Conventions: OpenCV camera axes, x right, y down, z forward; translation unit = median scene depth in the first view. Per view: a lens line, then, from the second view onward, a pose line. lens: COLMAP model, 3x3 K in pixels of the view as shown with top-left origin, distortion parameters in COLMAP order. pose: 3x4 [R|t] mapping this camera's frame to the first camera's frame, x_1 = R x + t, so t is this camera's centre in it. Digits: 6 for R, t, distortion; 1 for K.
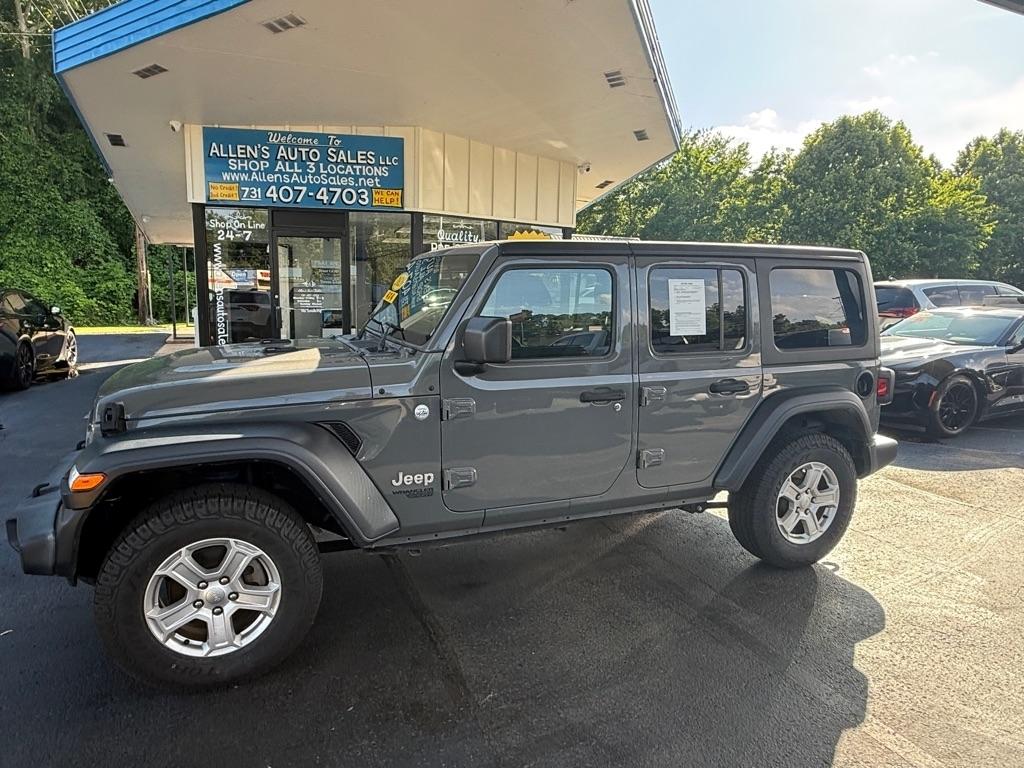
lens RADIAL K [[664.8, 0, 512.8], [0, 664.8, 390.1], [0, 0, 1]] dist [0.007650, -0.004779]
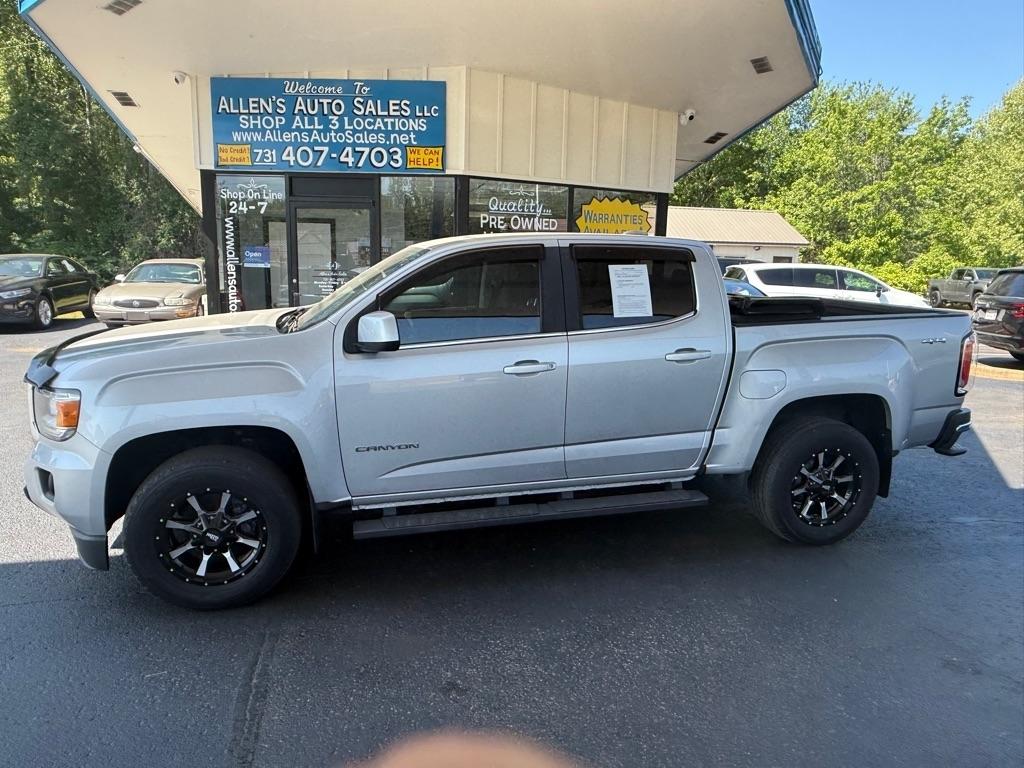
lens RADIAL K [[691.4, 0, 509.5], [0, 691.4, 394.7], [0, 0, 1]] dist [-0.002060, 0.002756]
pose [[0.982596, 0.036122, -0.182209, 0.075439], [-0.030930, 0.999033, 0.031256, -0.033206], [0.183162, -0.025076, 0.982763, 0.194559]]
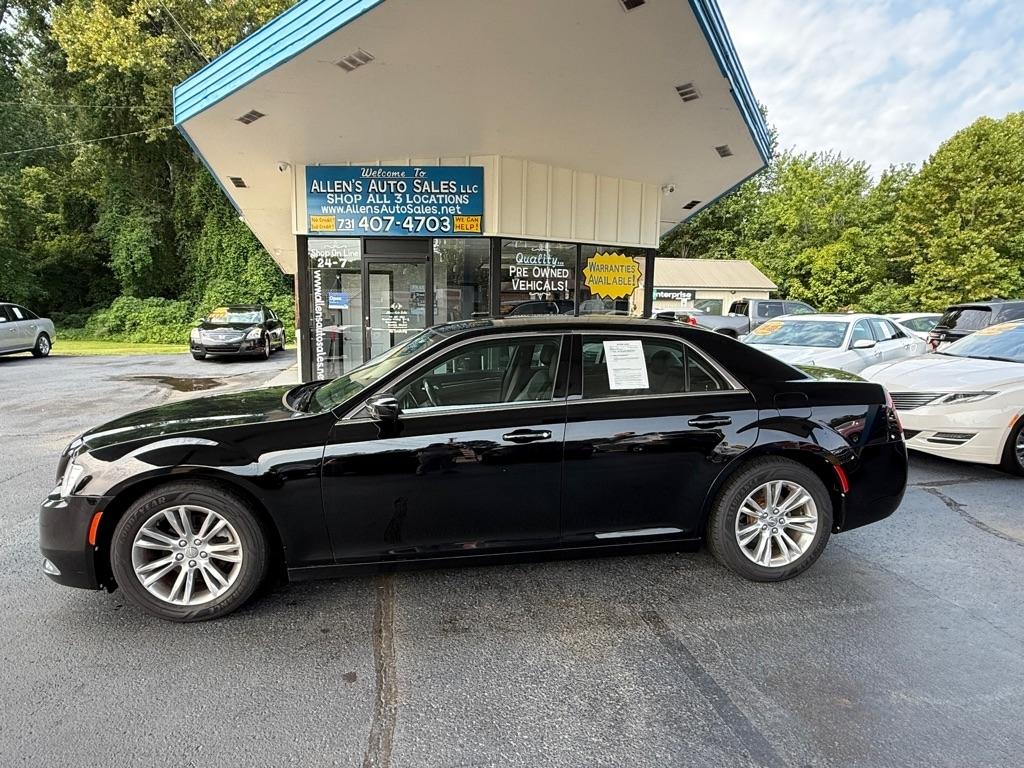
lens RADIAL K [[595.4, 0, 511.8], [0, 595.4, 393.4], [0, 0, 1]] dist [-0.003280, 0.003407]
pose [[0.979574, 0.022055, -0.199869, 0.075437], [-0.024259, 0.999669, -0.008582, -0.015158], [0.199613, 0.013255, 0.979785, 0.096598]]
